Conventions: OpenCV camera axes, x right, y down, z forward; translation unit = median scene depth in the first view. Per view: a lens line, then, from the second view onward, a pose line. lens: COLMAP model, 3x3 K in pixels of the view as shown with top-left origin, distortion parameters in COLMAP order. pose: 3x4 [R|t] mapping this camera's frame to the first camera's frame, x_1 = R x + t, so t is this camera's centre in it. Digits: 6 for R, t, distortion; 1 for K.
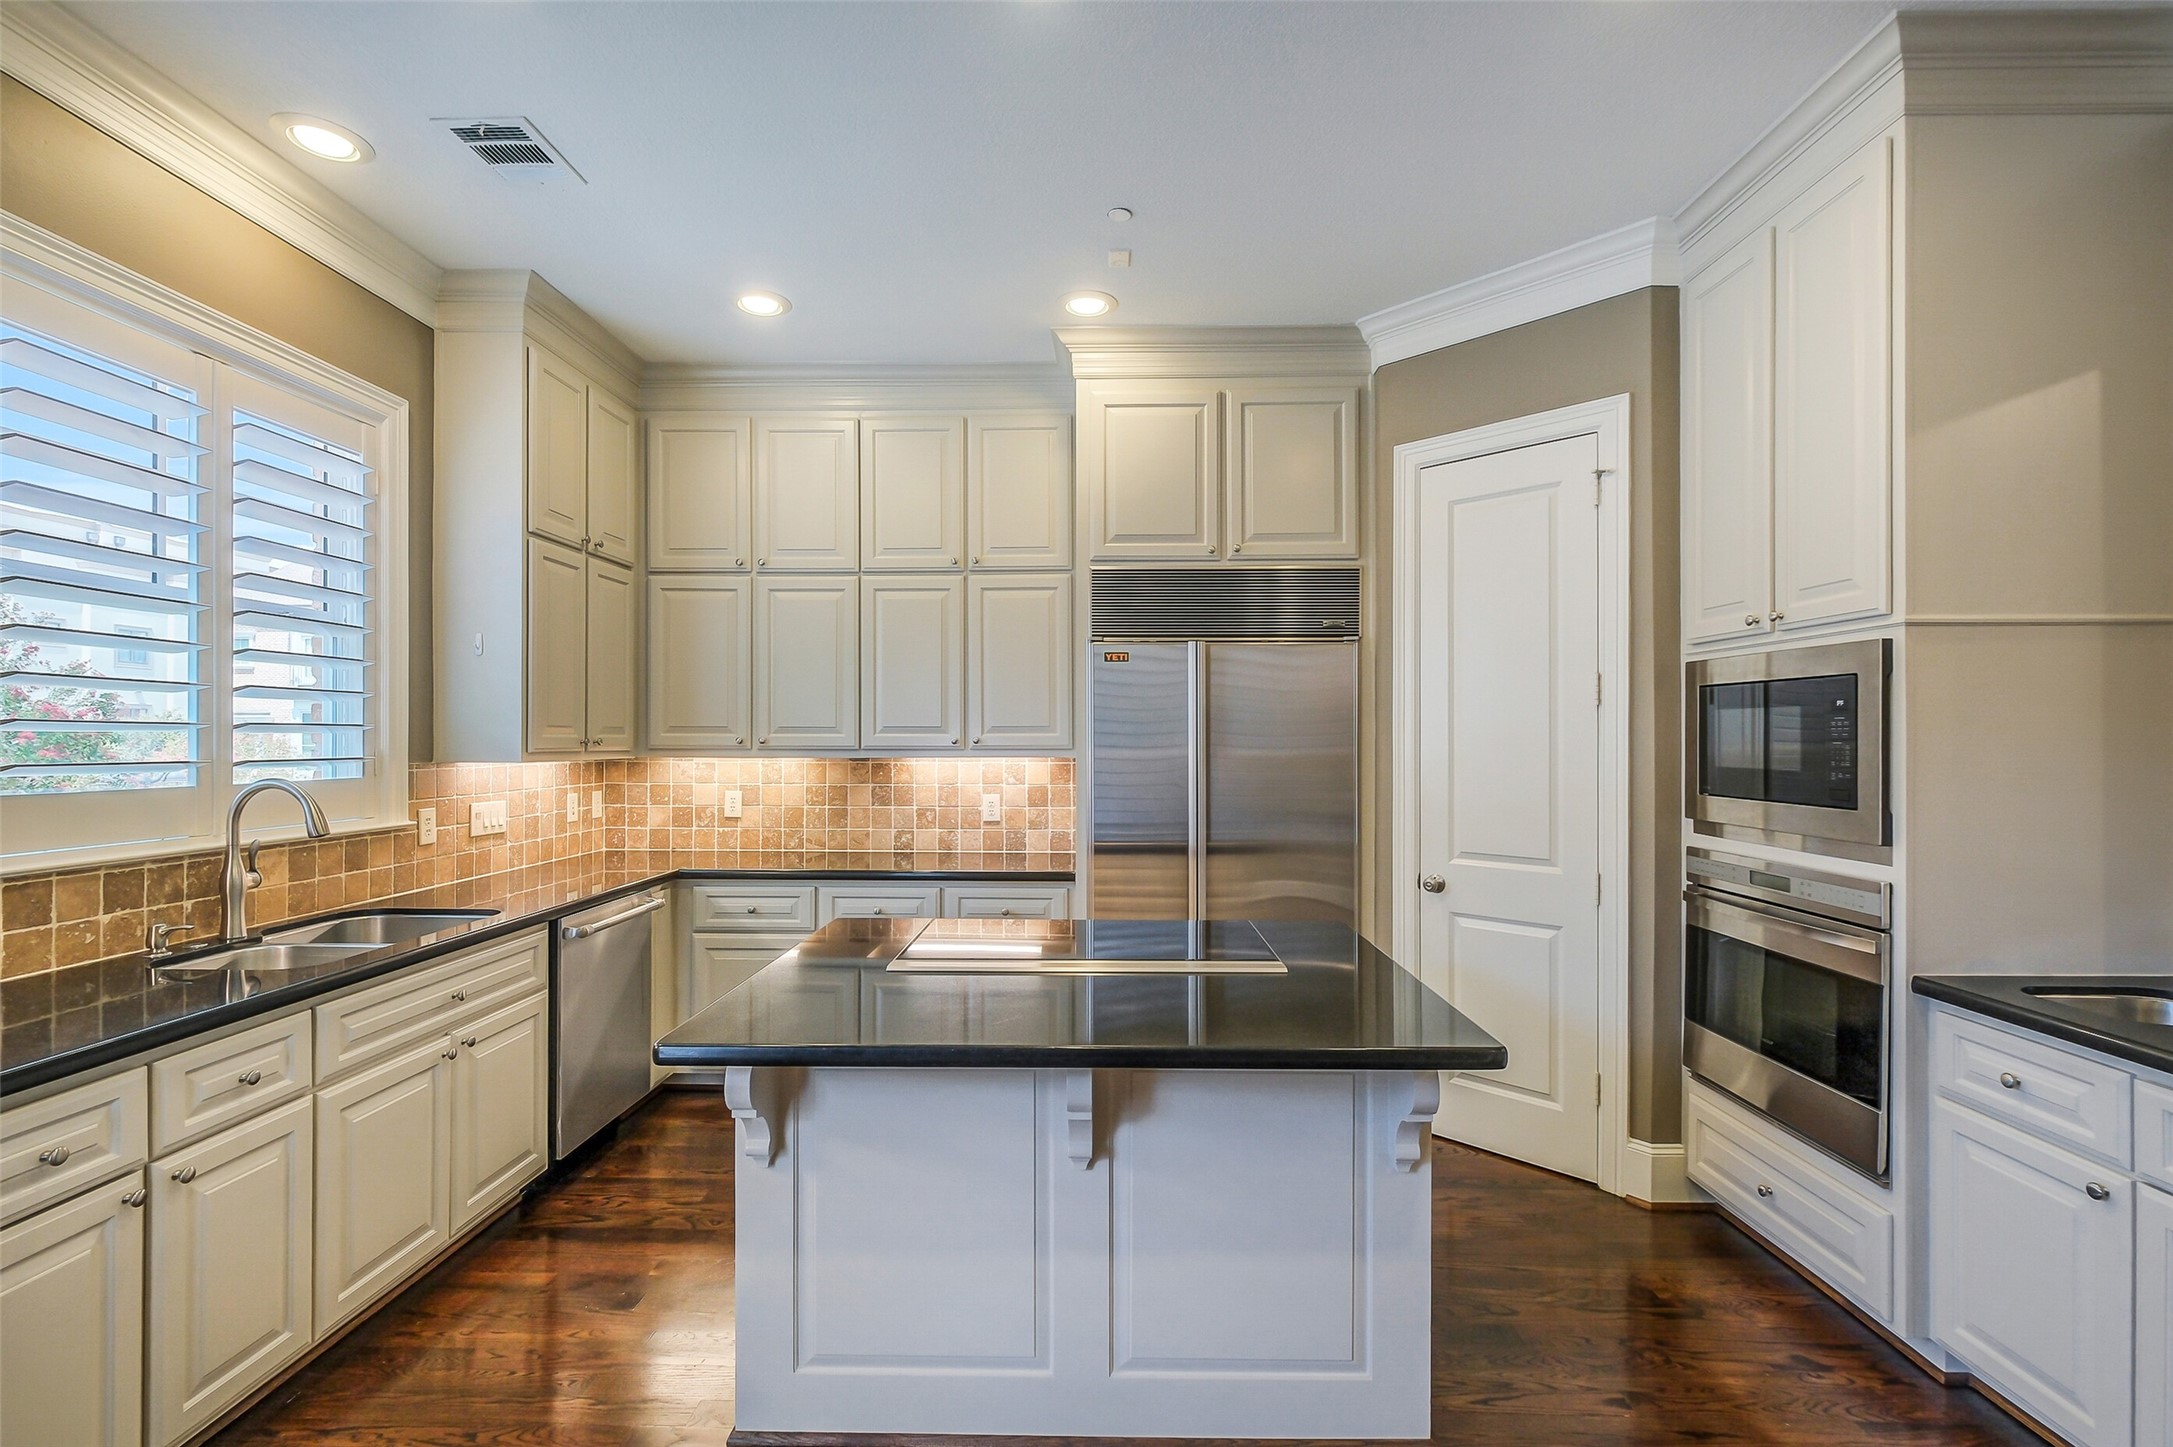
lens RADIAL K [[980.1, 0, 1089.2], [0, 980.1, 739.1], [0, 0, 1]] dist [0.000006, -0.000409]
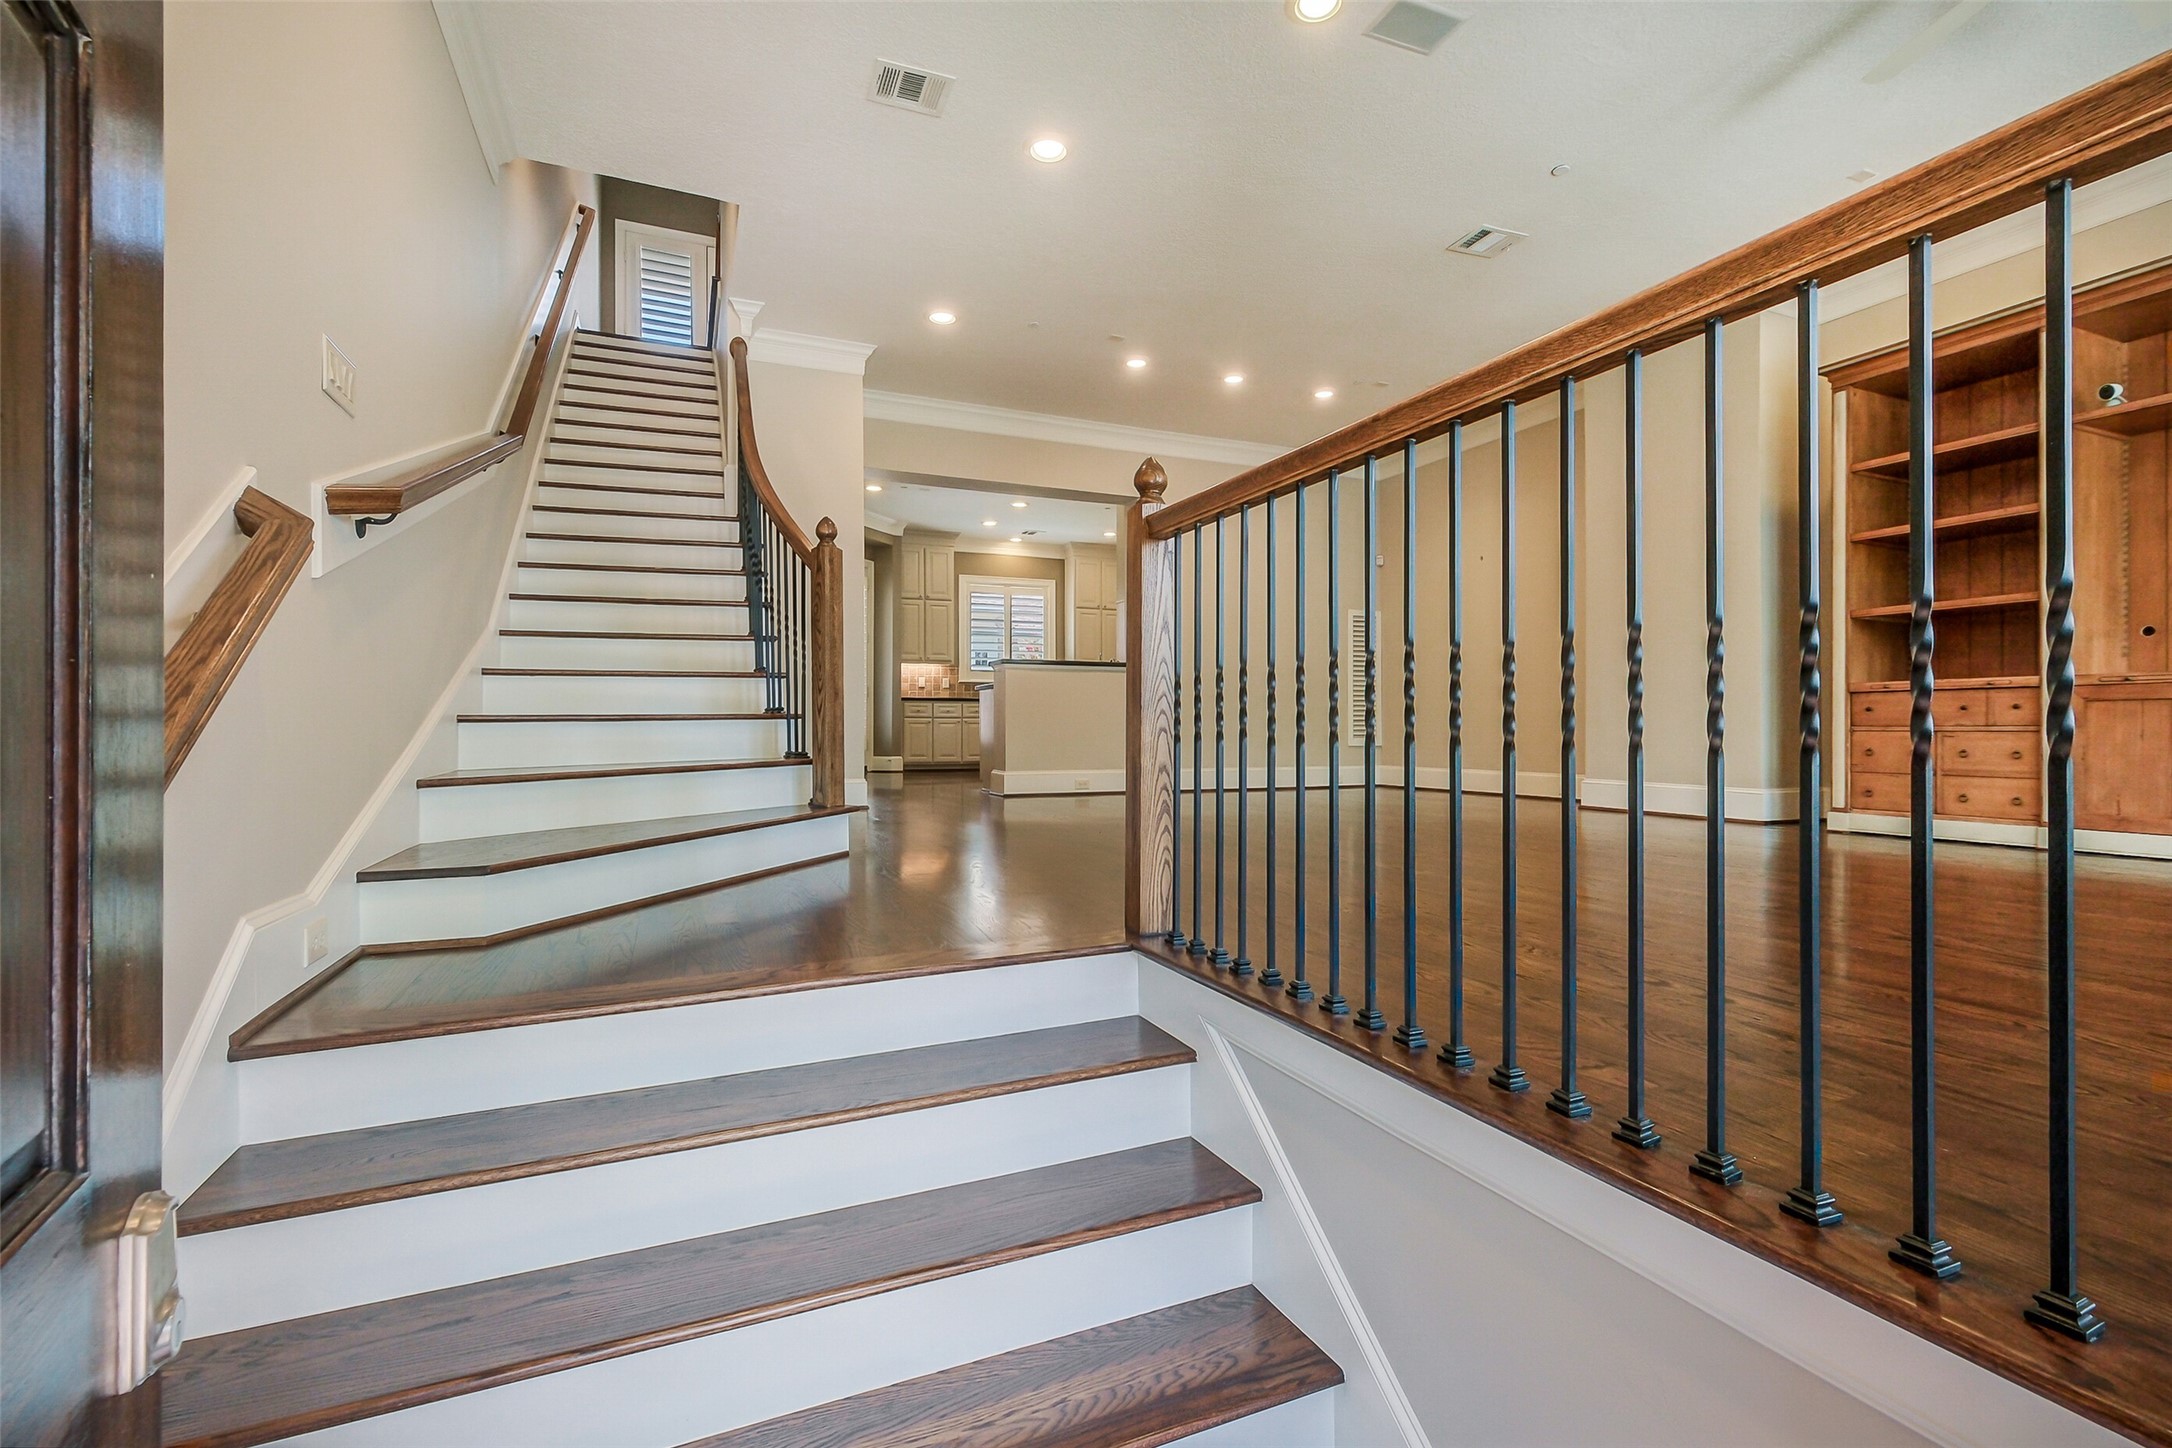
lens RADIAL K [[954.0, 0, 1099.4], [0, 954.0, 728.1], [0, 0, 1]] dist [0.000082, 0.000038]
pose [[0.417624, -0.000315, -0.908620, 2.682812], [0.002727, 0.999996, 0.000907, 0.242196], [0.908616, -0.002857, 0.417623, -0.450267]]
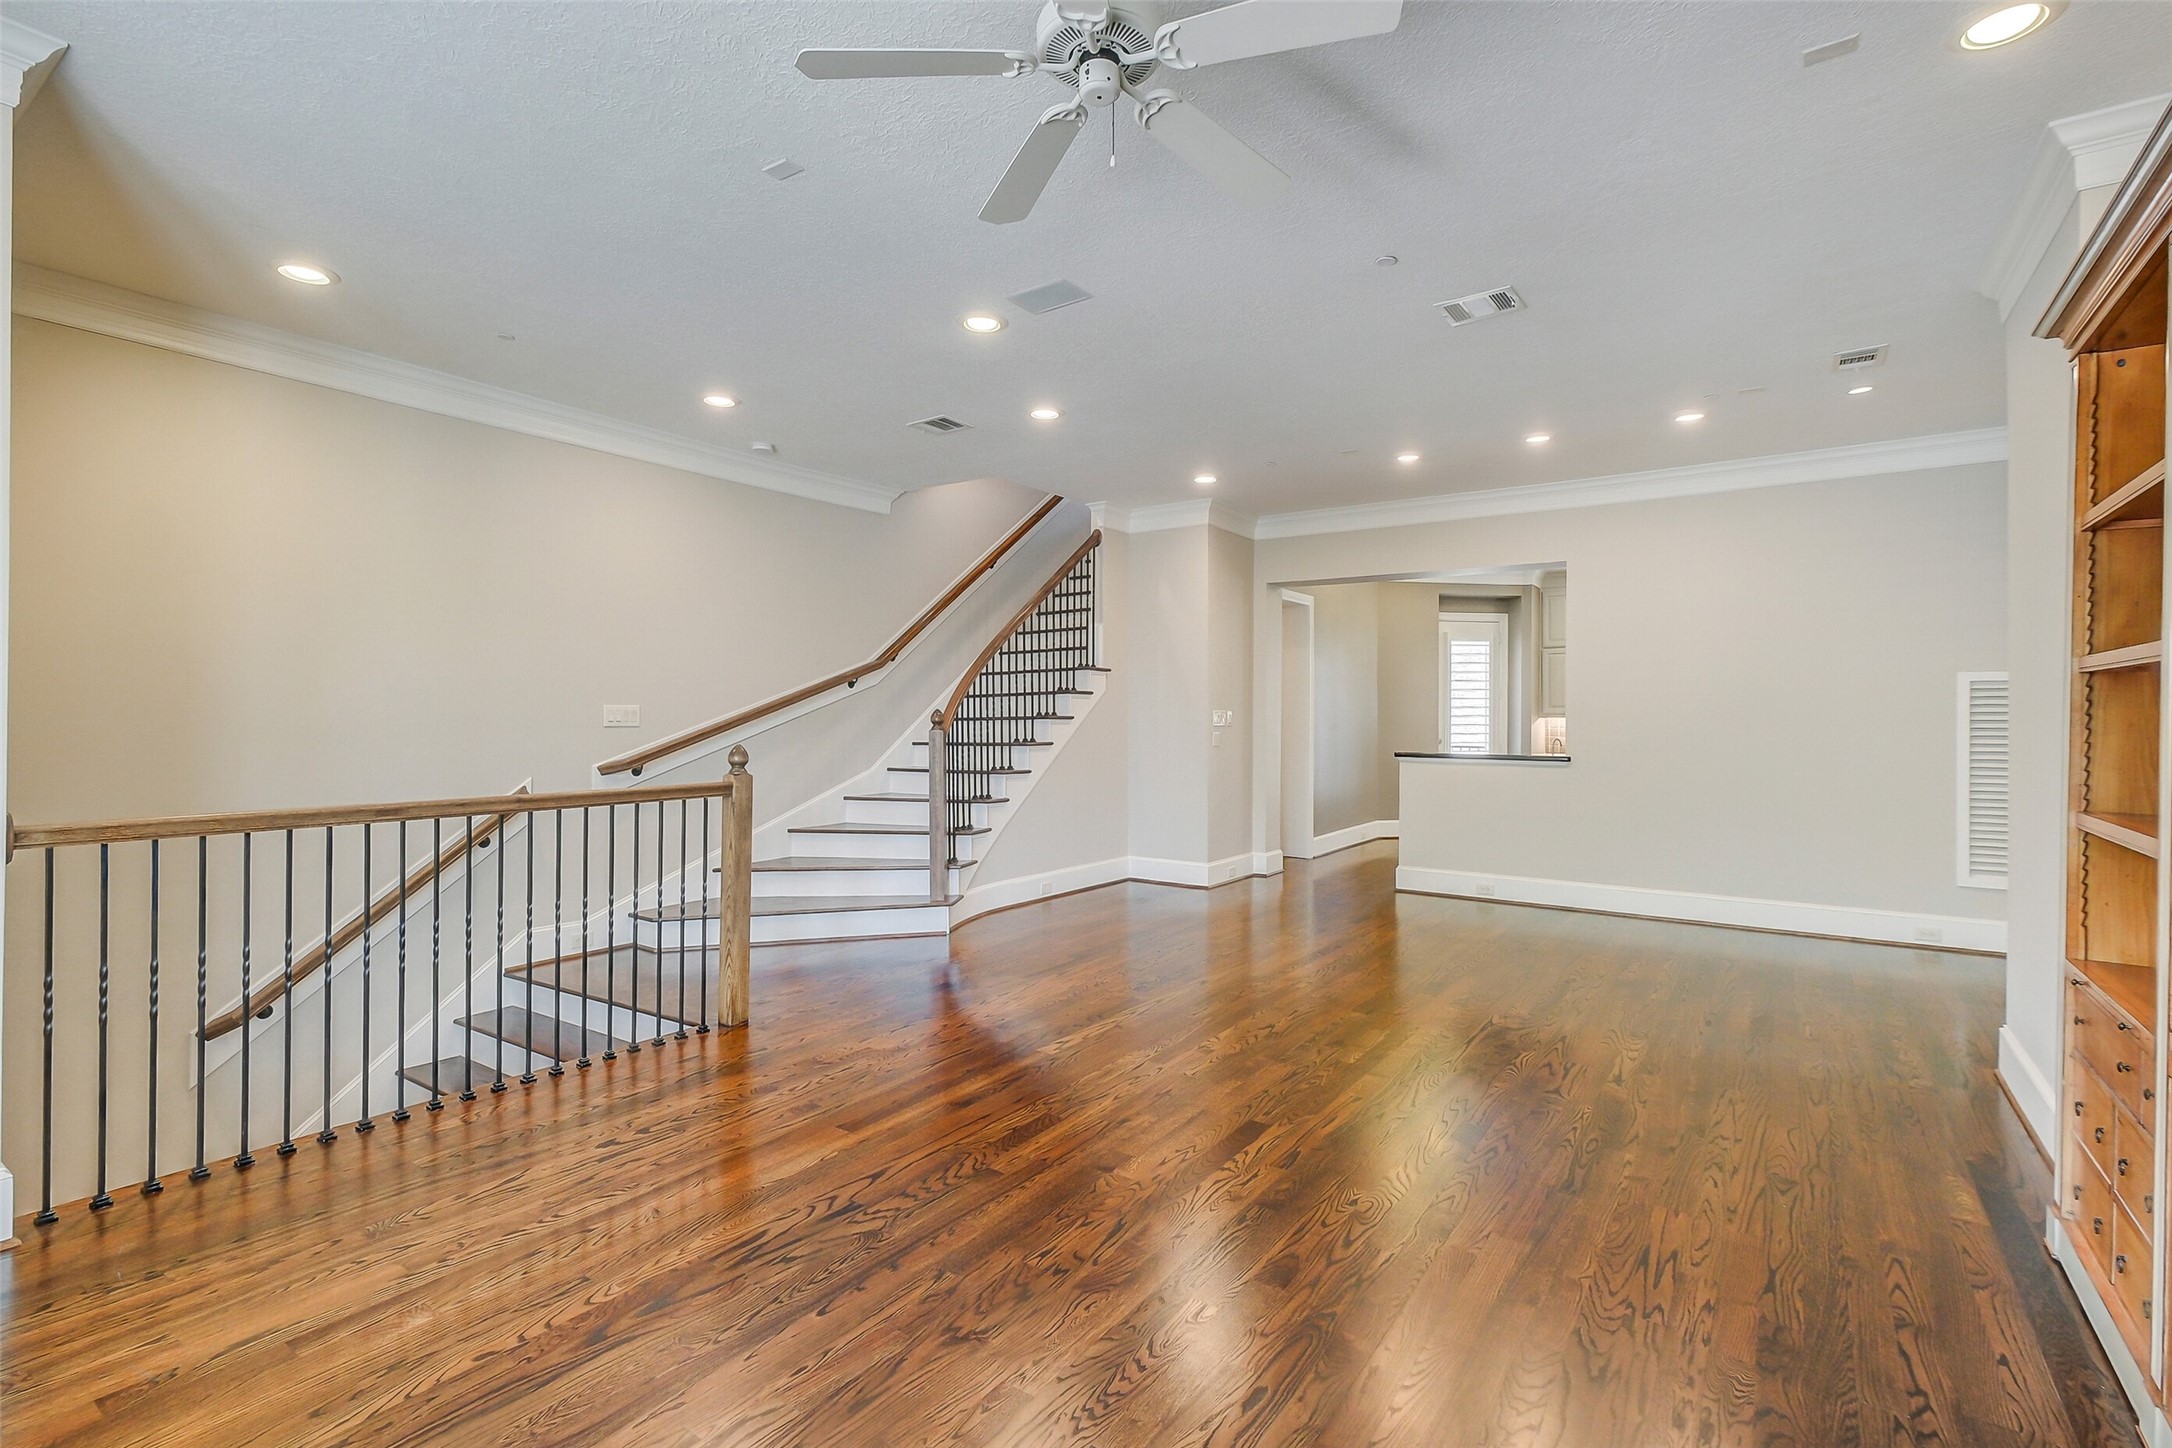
lens RADIAL K [[994.5, 0, 1086.0], [0, 994.5, 724.0], [0, 0, 1]] dist [0.000557, 0.000181]
pose [[-0.558212, 0.003417, -0.829691, 2.851086], [-0.004730, 0.999962, 0.007301, 0.025861], [0.829685, 0.008000, -0.558175, 0.831467]]
